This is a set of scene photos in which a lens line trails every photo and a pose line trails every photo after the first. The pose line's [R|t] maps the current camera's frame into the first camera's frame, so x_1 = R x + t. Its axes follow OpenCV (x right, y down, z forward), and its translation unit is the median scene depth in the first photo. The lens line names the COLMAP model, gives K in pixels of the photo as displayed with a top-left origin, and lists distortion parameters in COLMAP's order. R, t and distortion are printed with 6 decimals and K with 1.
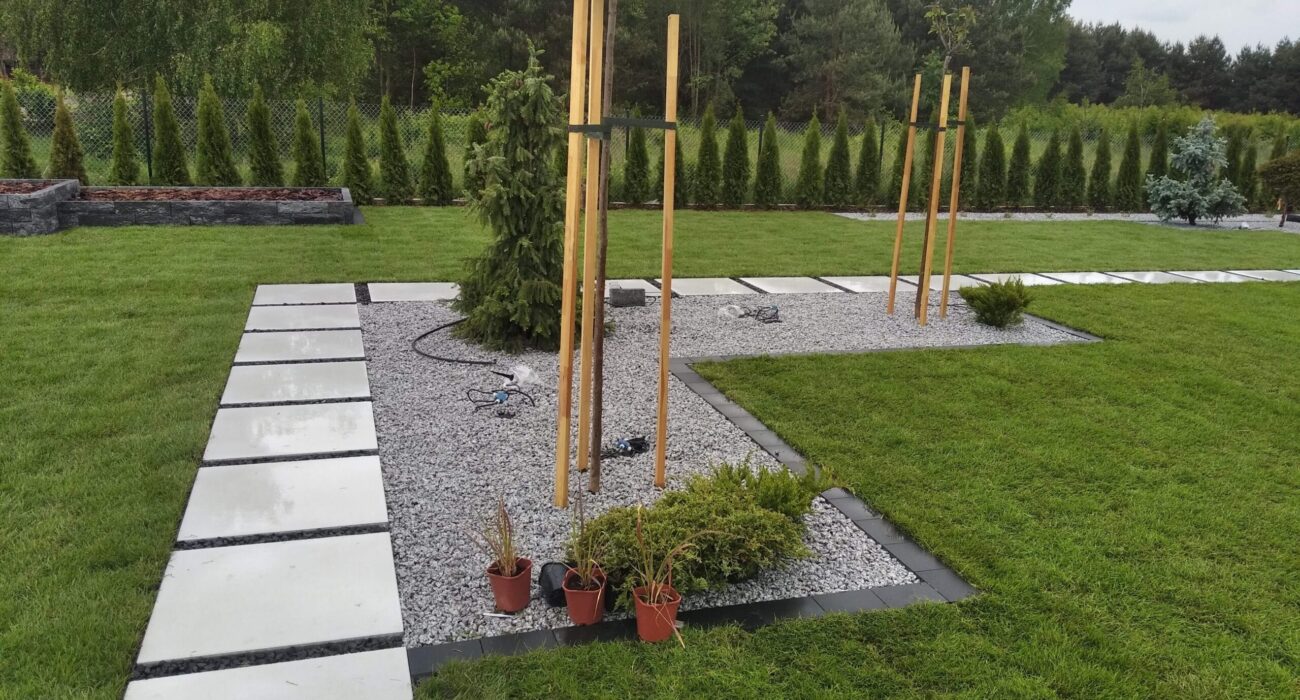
lens RADIAL K [[979.1, 0, 650.0], [0, 979.1, 350.0], [0, 0, 1]] dist [0.039644, -0.070749]
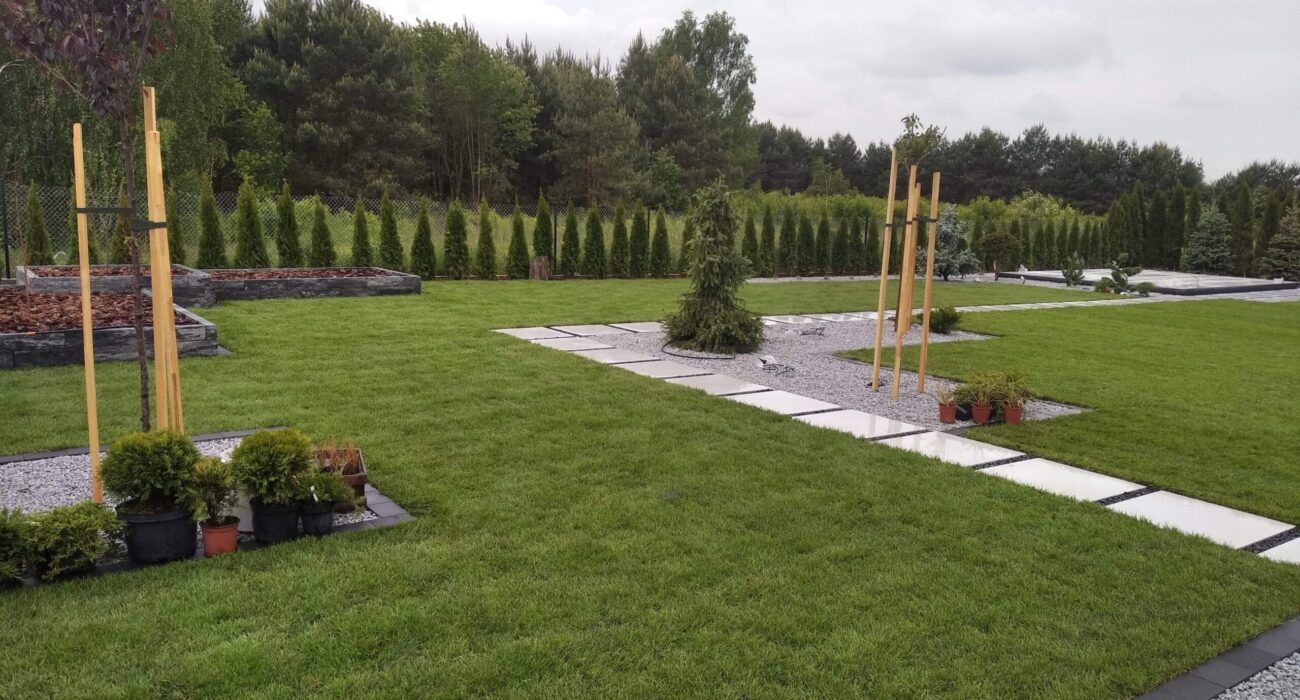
lens RADIAL K [[979.1, 0, 650.0], [0, 979.1, 350.0], [0, 0, 1]] dist [0.039644, -0.070749]
pose [[0.947075, -0.049154, 0.317225, -0.789675], [0.074607, 0.994851, -0.068589, 0.098040], [-0.312221, 0.088626, 0.945867, -0.526586]]
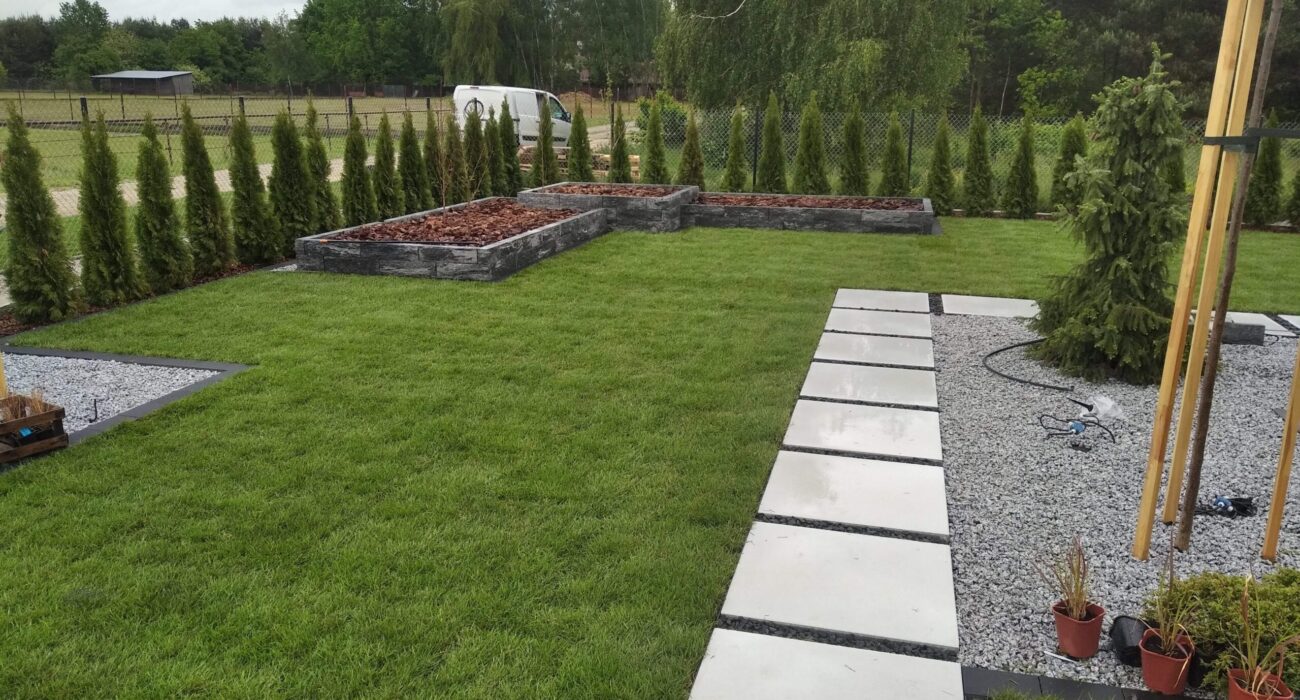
lens RADIAL K [[979.1, 0, 650.0], [0, 979.1, 350.0], [0, 0, 1]] dist [0.039644, -0.070749]
pose [[0.845817, 0.106702, -0.522693, -0.011369], [-0.111936, 0.993479, 0.021674, 0.000139], [0.521597, 0.040176, 0.852245, -0.010126]]
